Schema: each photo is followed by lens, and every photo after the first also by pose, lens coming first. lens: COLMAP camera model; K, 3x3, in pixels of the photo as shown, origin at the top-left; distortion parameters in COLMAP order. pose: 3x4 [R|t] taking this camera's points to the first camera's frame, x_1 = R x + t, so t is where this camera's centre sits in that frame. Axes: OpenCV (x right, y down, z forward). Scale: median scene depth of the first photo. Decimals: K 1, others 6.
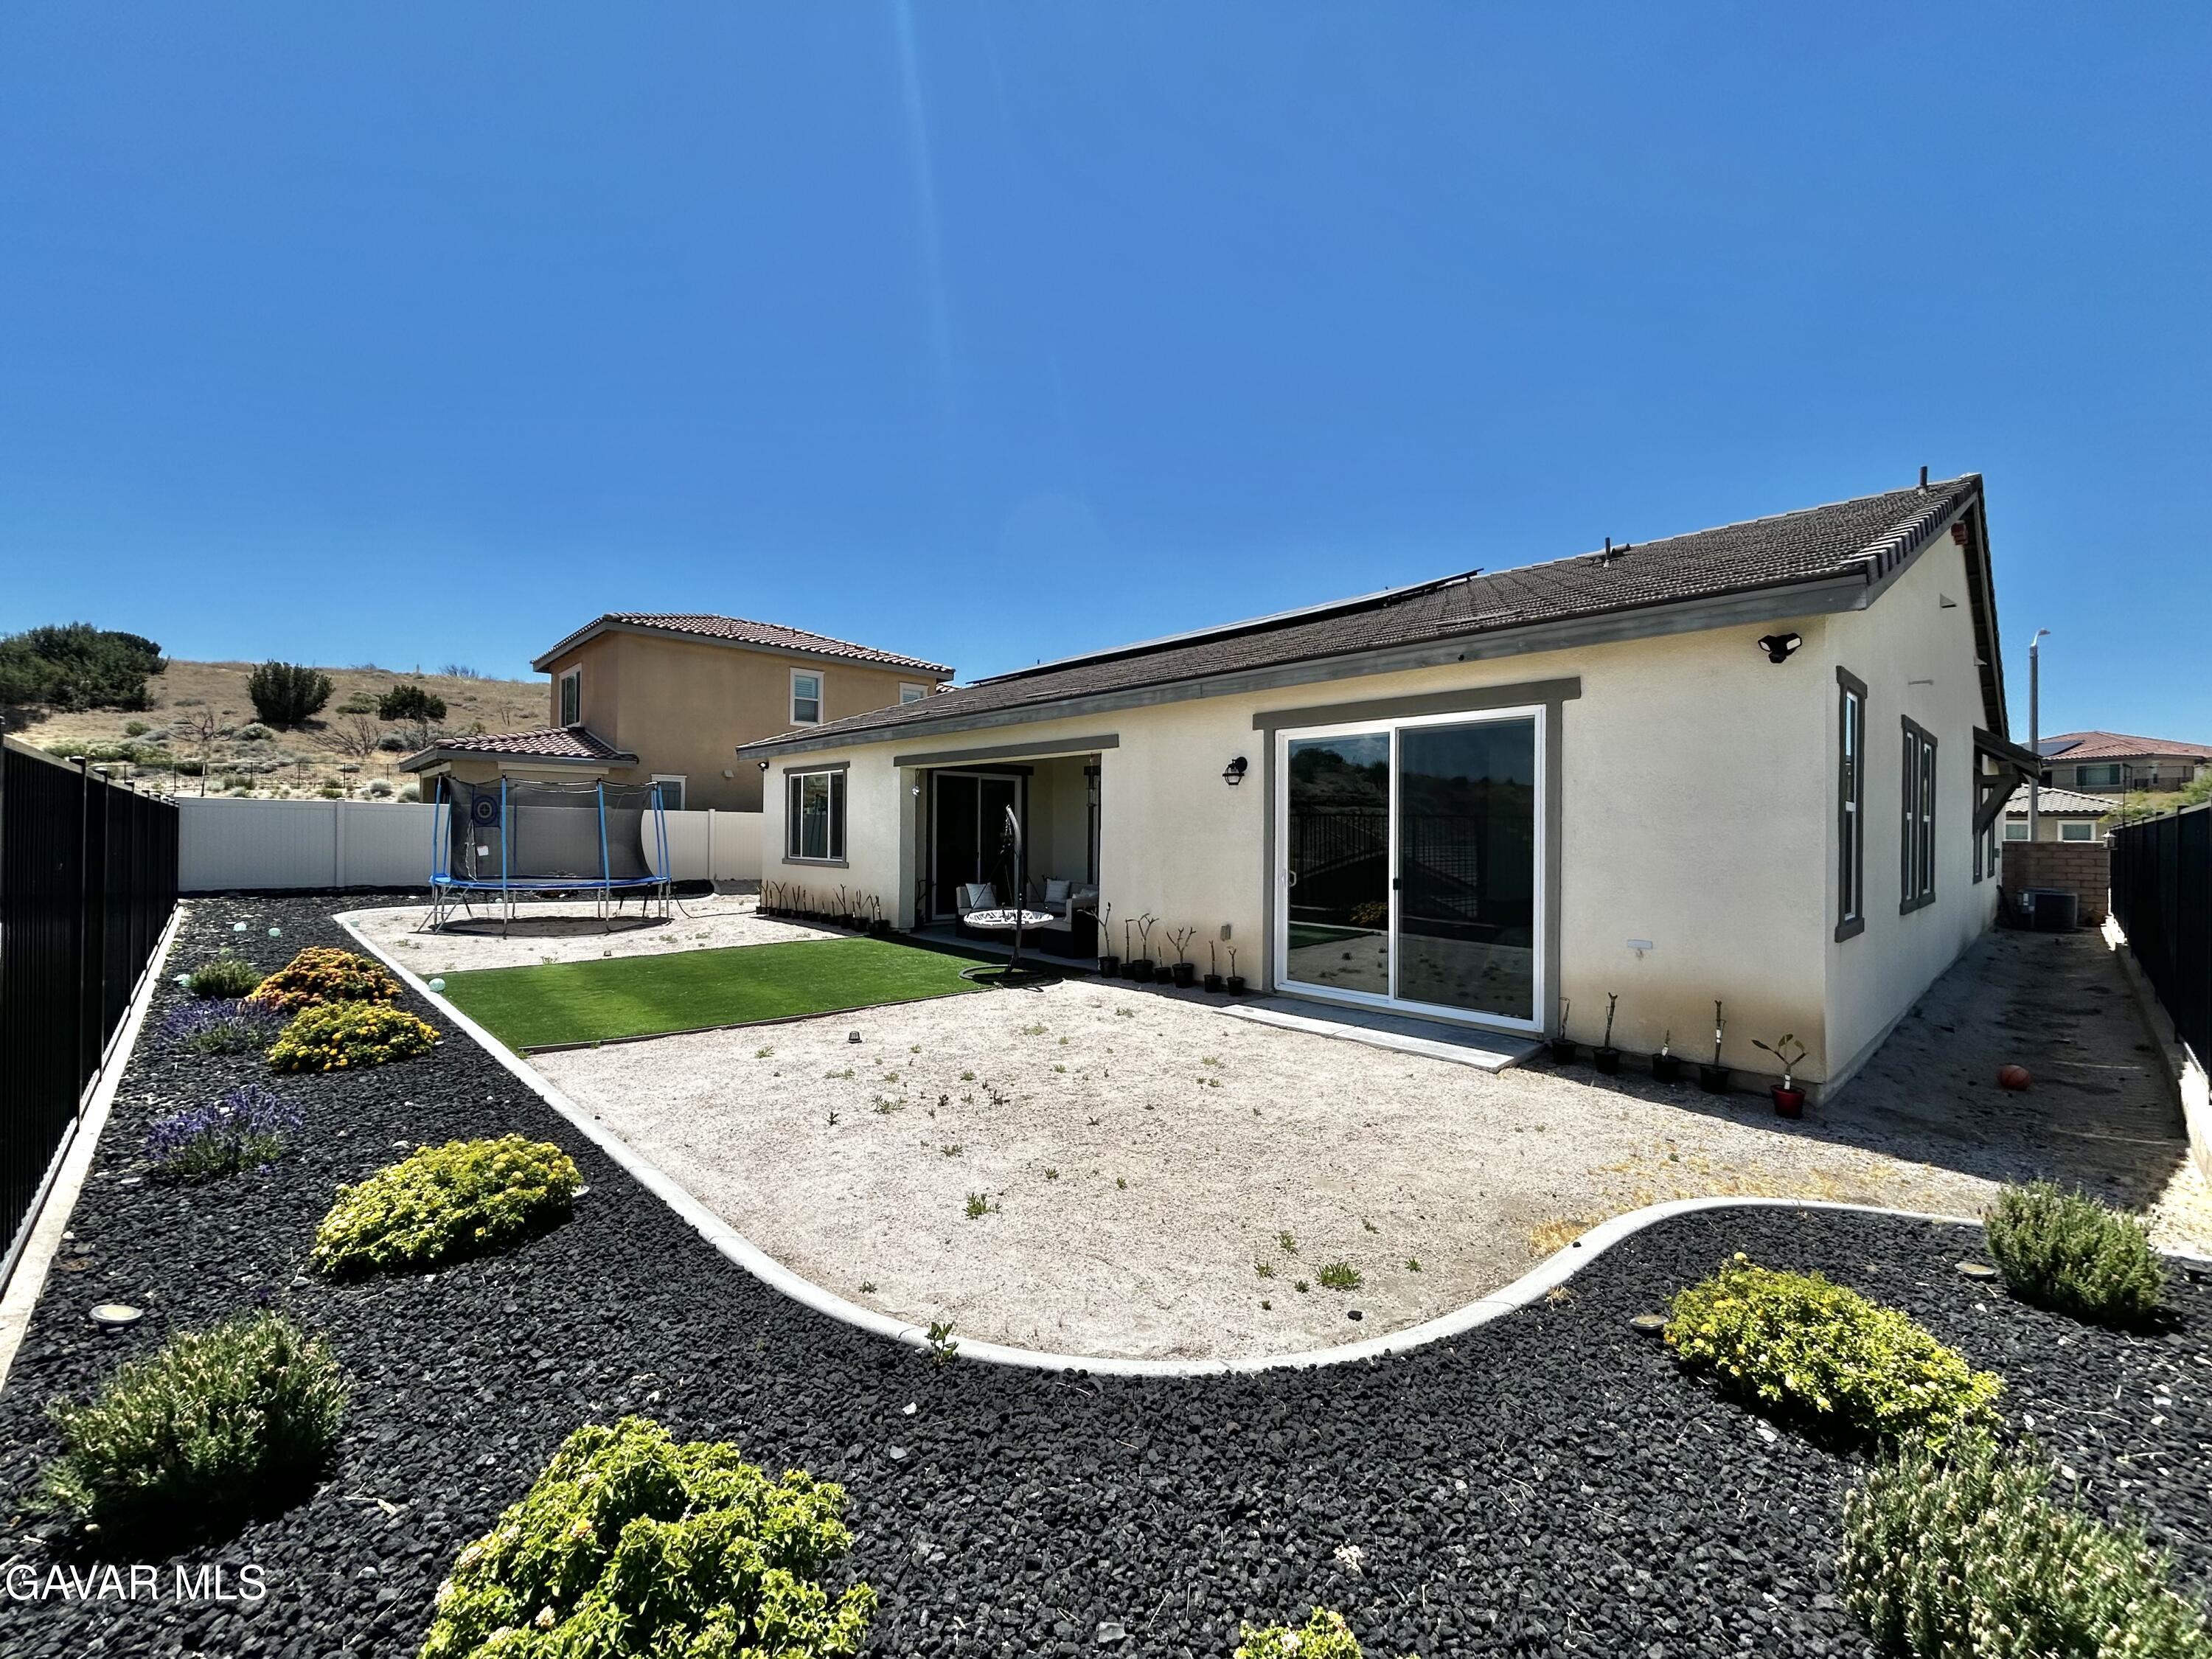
lens RADIAL K [[899.7, 0, 1108.7], [0, 899.7, 822.8], [0, 0, 1]] dist [-0.012731, 0.009522]
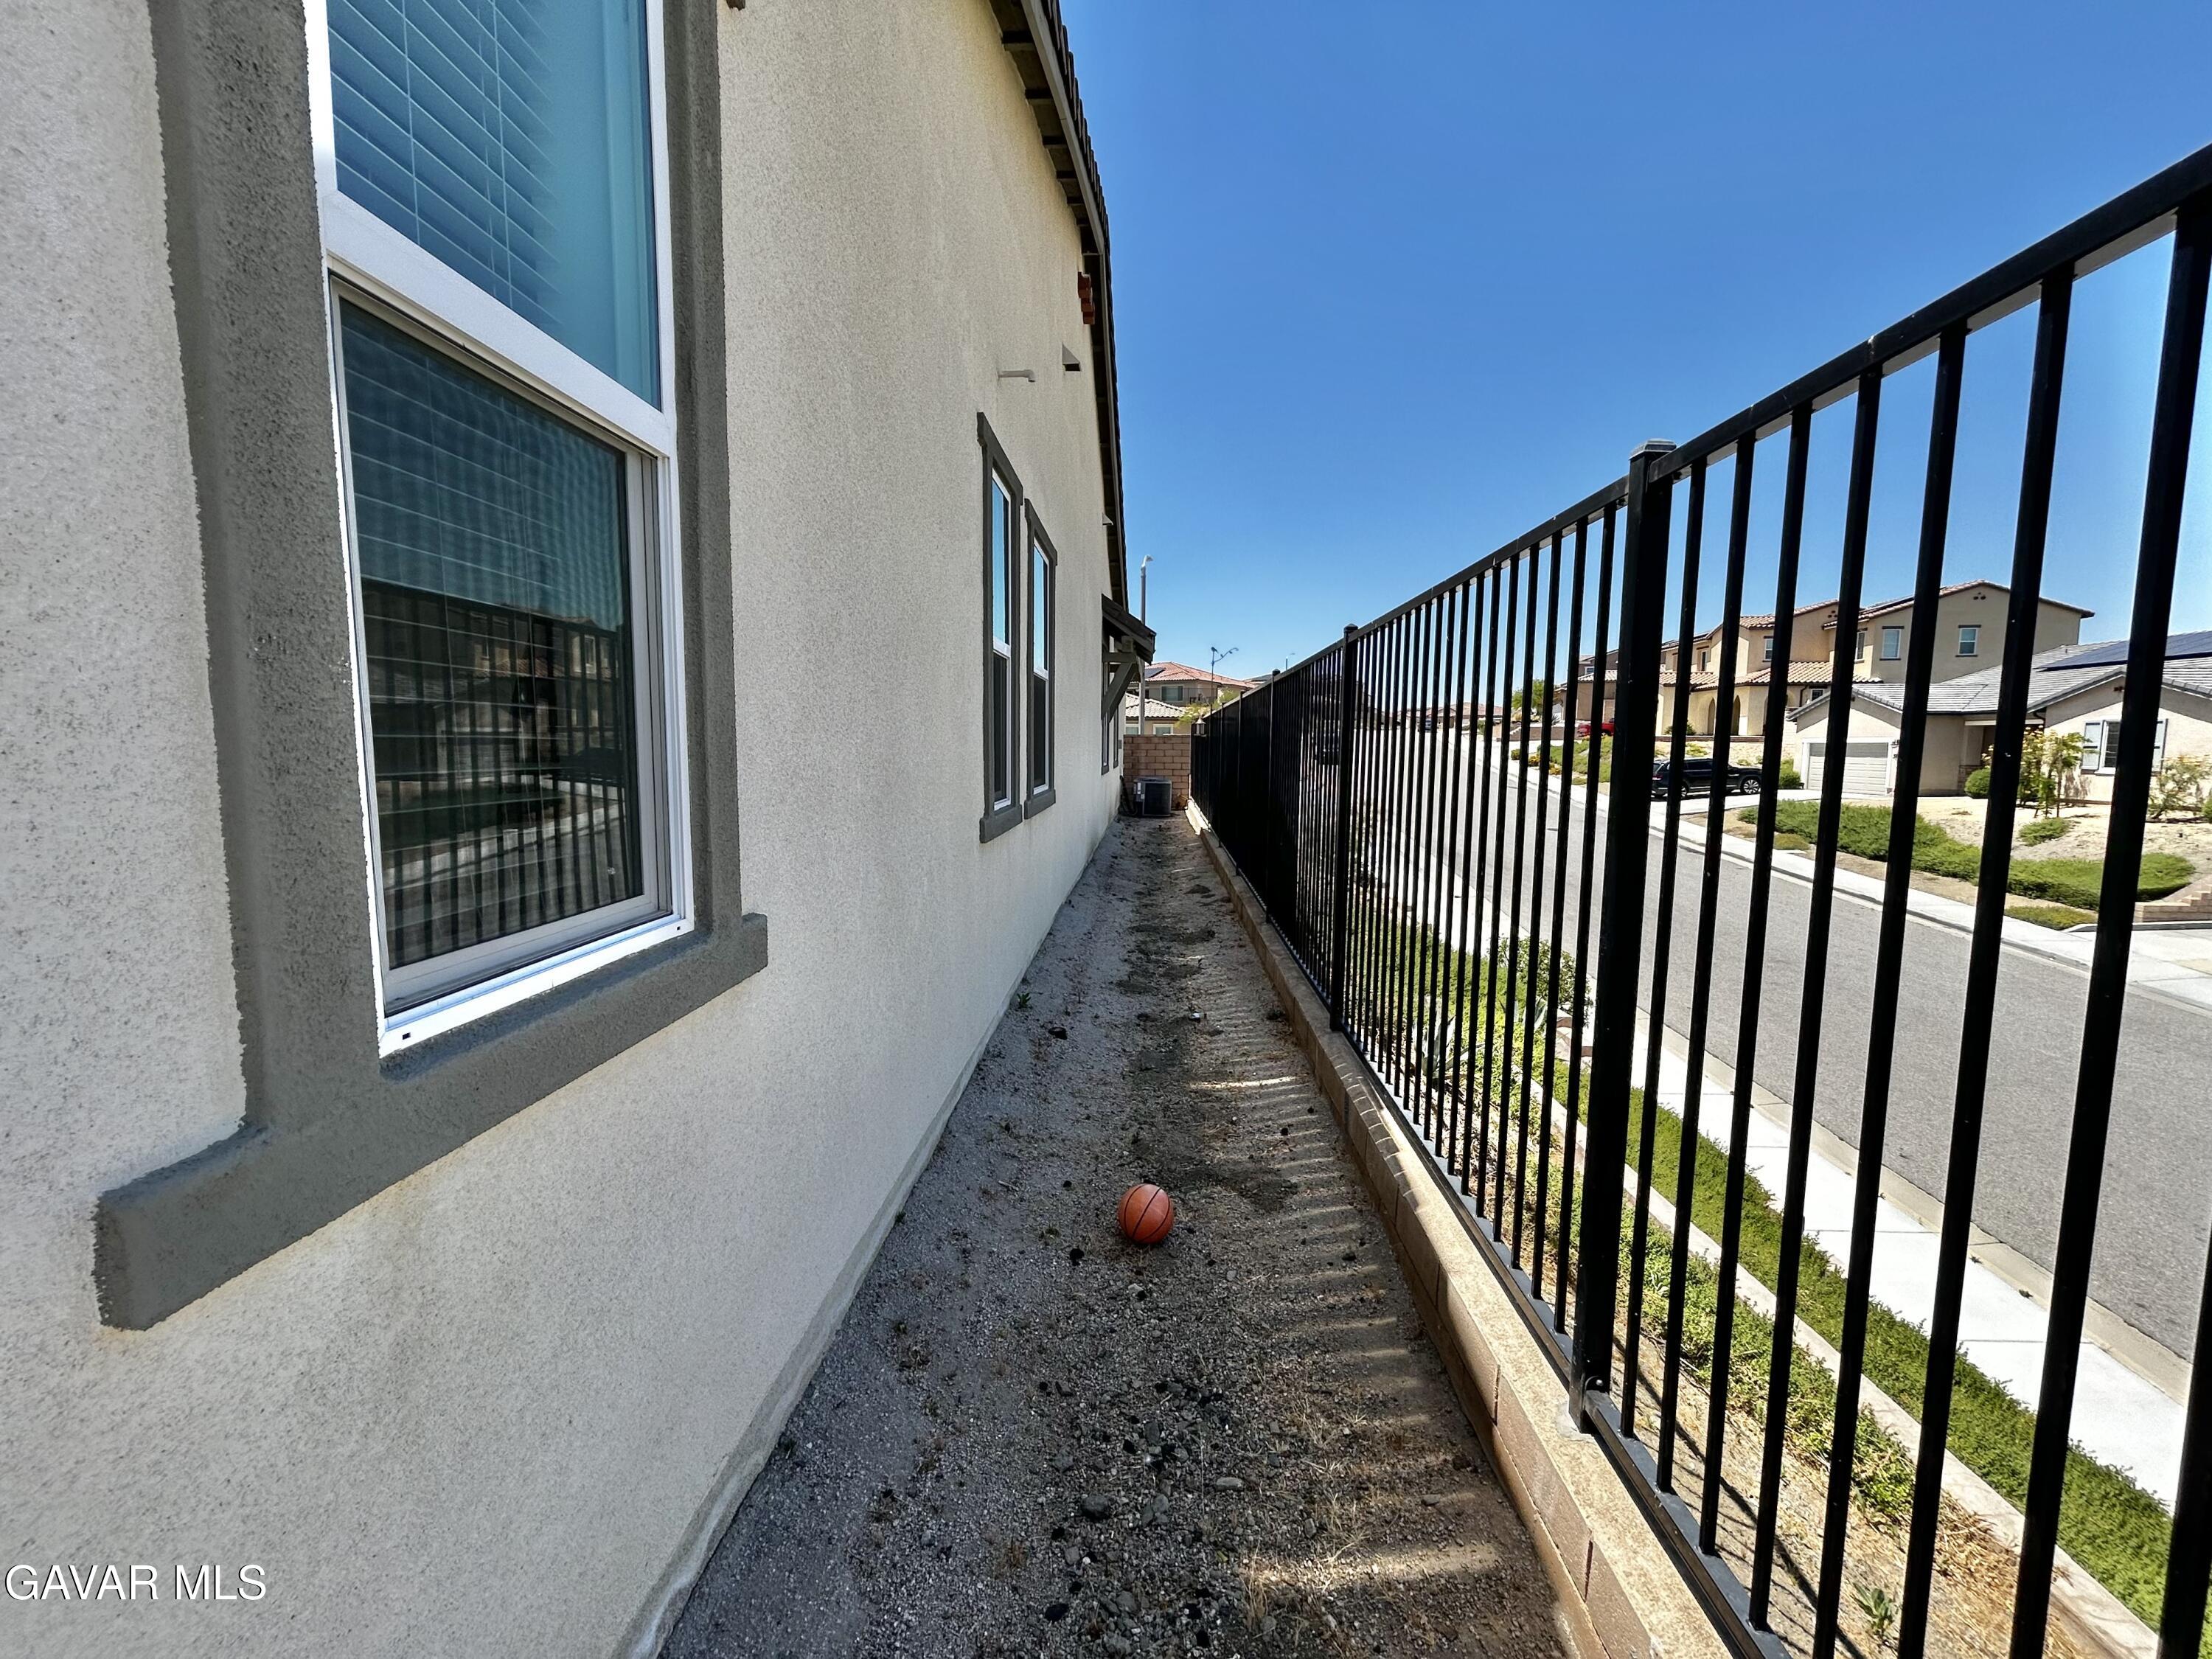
lens RADIAL K [[899.7, 0, 1108.7], [0, 899.7, 822.8], [0, 0, 1]] dist [-0.012731, 0.009522]
pose [[0.719182, -0.067457, 0.691540, 0.335228], [-0.003675, 0.994893, 0.100869, 0.023928], [-0.694812, -0.075084, 0.715261, 0.338870]]
